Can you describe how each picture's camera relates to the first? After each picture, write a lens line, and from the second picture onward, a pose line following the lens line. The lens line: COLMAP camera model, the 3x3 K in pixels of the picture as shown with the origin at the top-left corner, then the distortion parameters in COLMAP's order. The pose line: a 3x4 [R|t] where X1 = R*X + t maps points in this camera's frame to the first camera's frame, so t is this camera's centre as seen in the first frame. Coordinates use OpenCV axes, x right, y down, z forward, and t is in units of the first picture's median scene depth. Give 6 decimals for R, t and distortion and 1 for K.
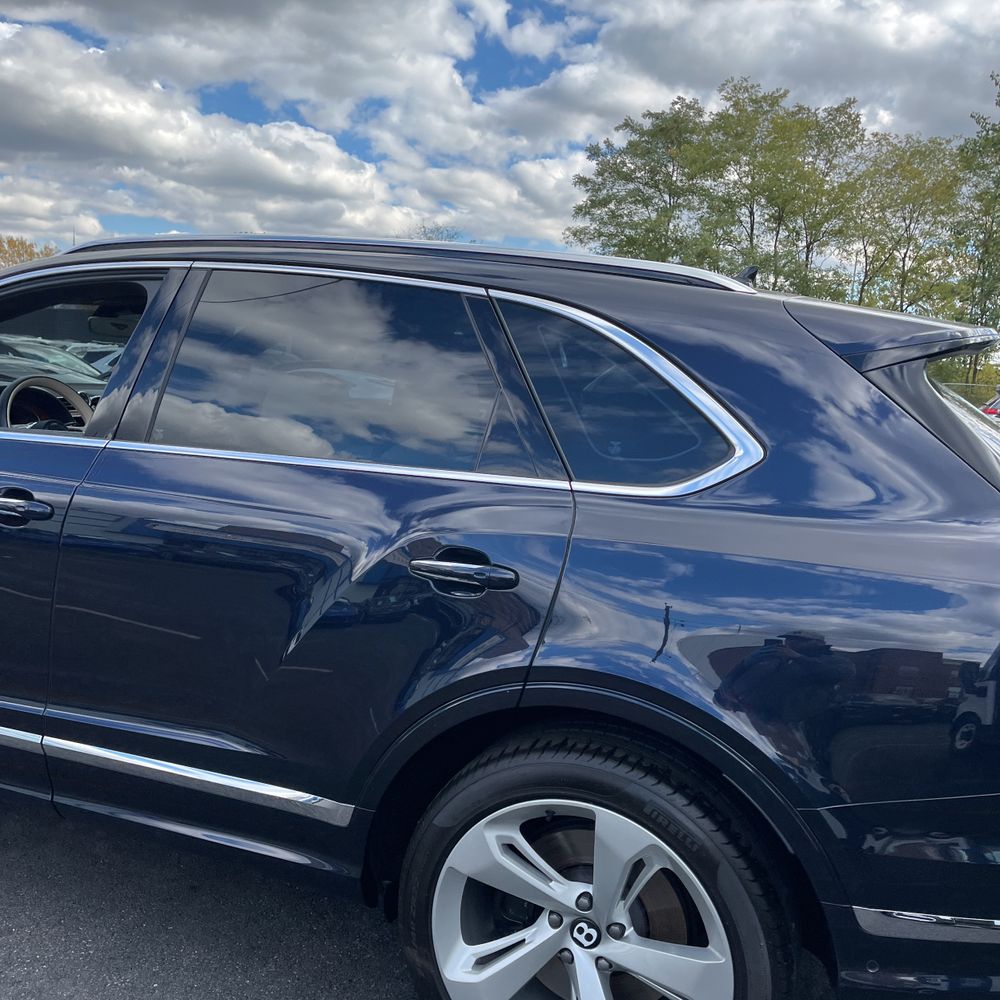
lens RADIAL K [[1003.5, 0, 495.6], [0, 1003.5, 503.5], [0, 0, 1]] dist [0.052967, -0.079855]
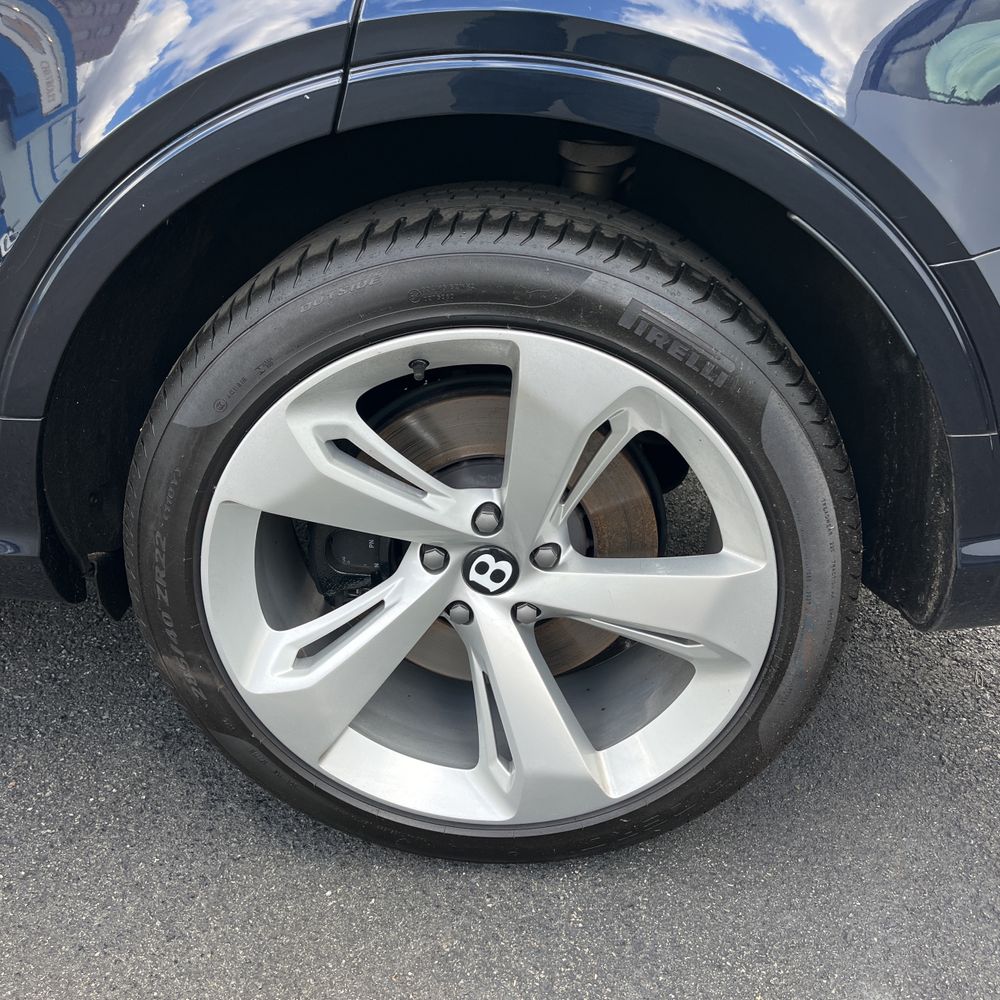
lens RADIAL K [[1003.5, 0, 495.6], [0, 1003.5, 503.5], [0, 0, 1]] dist [0.052967, -0.079855]
pose [[0.946071, -0.164305, 0.279202, -0.006210], [0.062073, 0.937811, 0.341552, 0.021137], [-0.317958, -0.305802, 0.897434, 0.053988]]
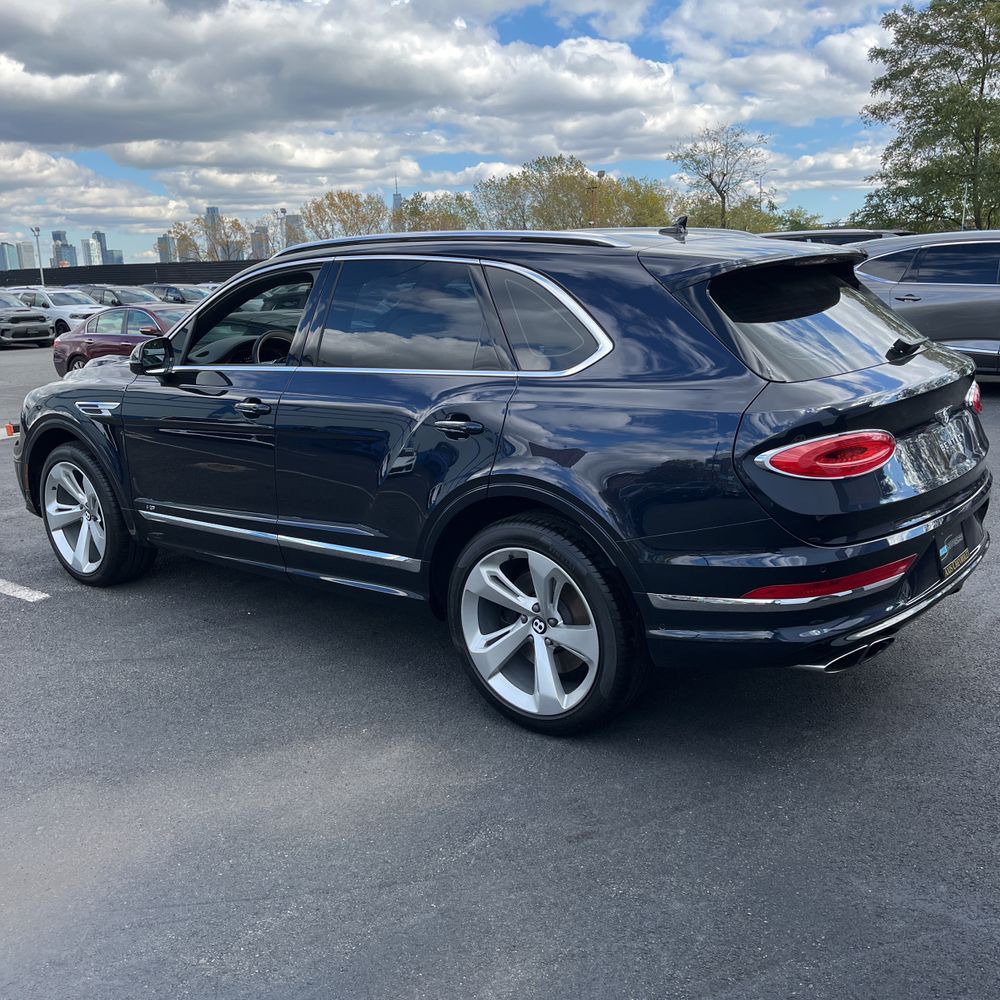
lens RADIAL K [[1070.8, 0, 500.0], [0, 1070.8, 500.0], [0, 0, 1]] dist [0.021206, -0.027093]
pose [[0.943002, -0.032429, -0.331204, 0.069622], [0.056747, 0.996334, 0.064017, 0.008523], [0.327914, -0.079163, 0.941385, -0.082876]]
